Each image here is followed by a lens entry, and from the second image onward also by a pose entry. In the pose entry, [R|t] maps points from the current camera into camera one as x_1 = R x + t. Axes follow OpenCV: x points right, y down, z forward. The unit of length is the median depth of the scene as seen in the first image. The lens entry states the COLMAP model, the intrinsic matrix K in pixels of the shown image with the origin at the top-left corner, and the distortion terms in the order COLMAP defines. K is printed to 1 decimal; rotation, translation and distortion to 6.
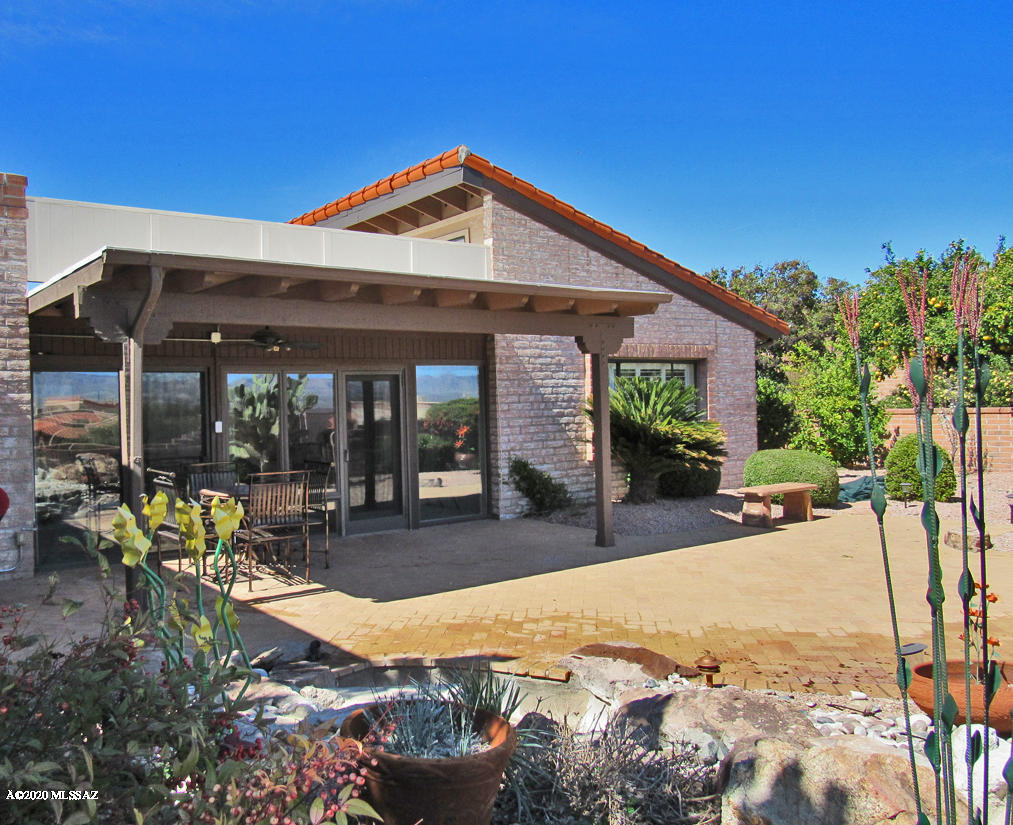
lens RADIAL K [[896.5, 0, 505.7], [0, 896.5, 406.5], [0, 0, 1]] dist [0.003075, 0.001772]
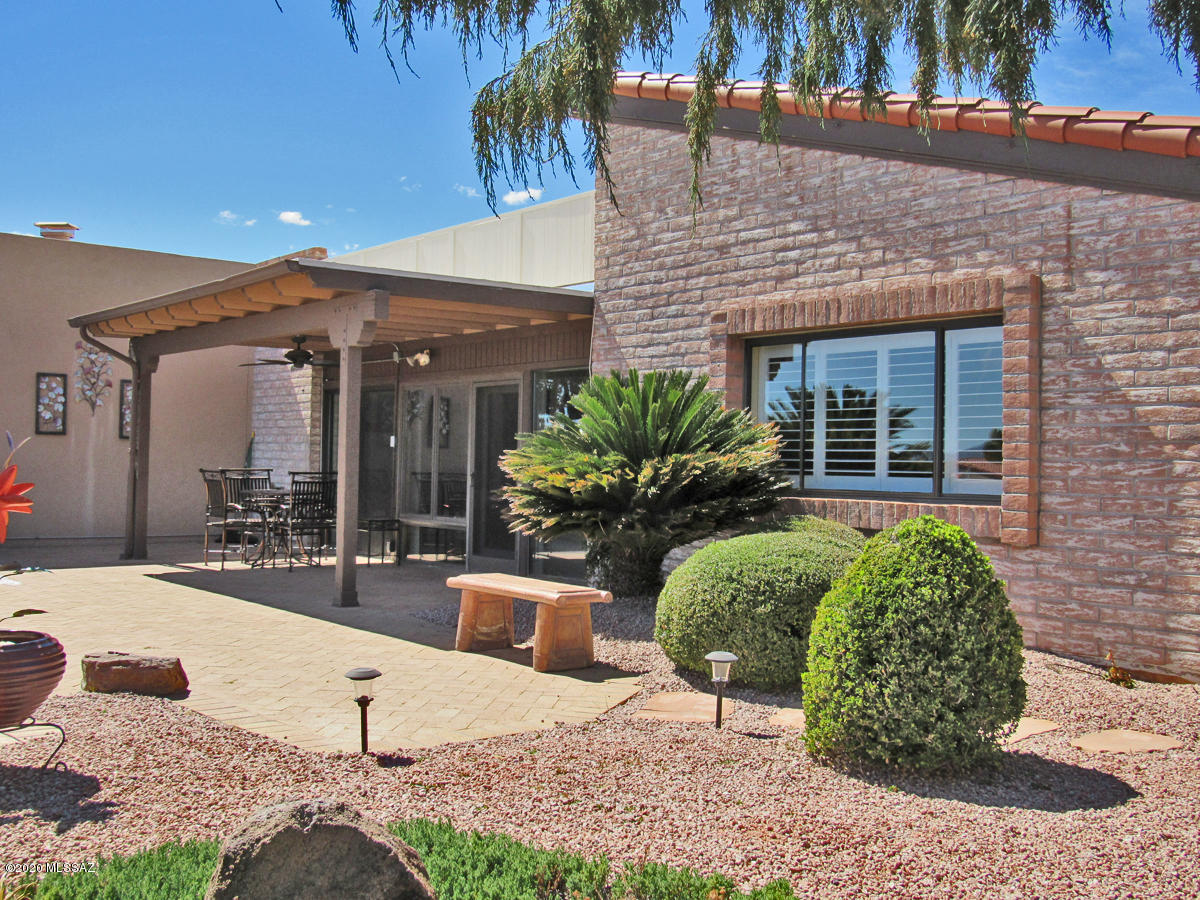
lens RADIAL K [[1220.6, 0, 599.8], [0, 1220.6, 454.1], [0, 0, 1]] dist [0.003770, 0.000000]
pose [[0.008531, 0.026282, -0.999618, 0.836865], [-0.018777, 0.999482, 0.026118, -0.000840], [0.999787, 0.018547, 0.009020, 0.901763]]
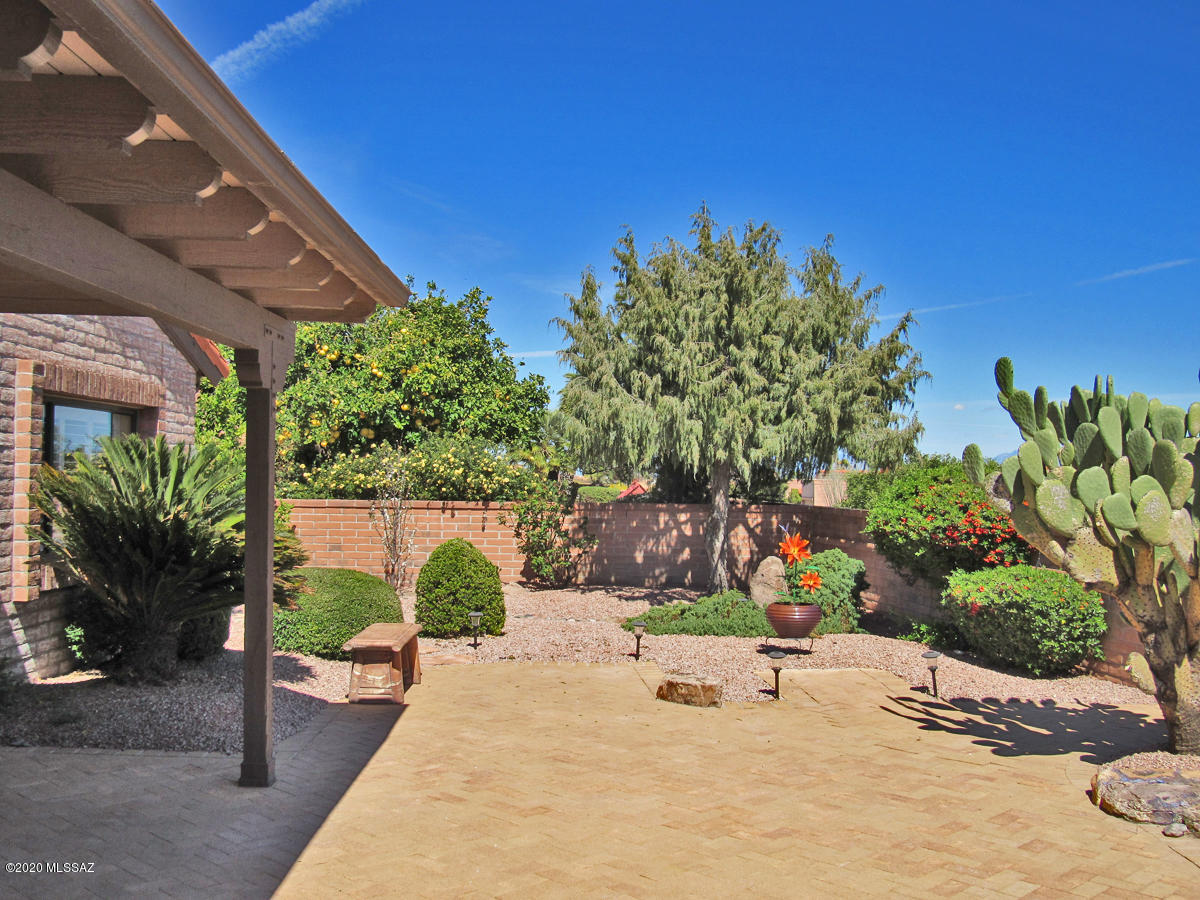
lens RADIAL K [[1220.6, 0, 600.2], [0, 1220.6, 450.0], [0, 0, 1]] dist [0.003770, 0.000000]
pose [[0.588549, 0.050482, 0.806884, -0.260854], [-0.026553, 0.998717, -0.043116, -0.001681], [-0.808025, 0.003950, 0.589134, 0.363278]]
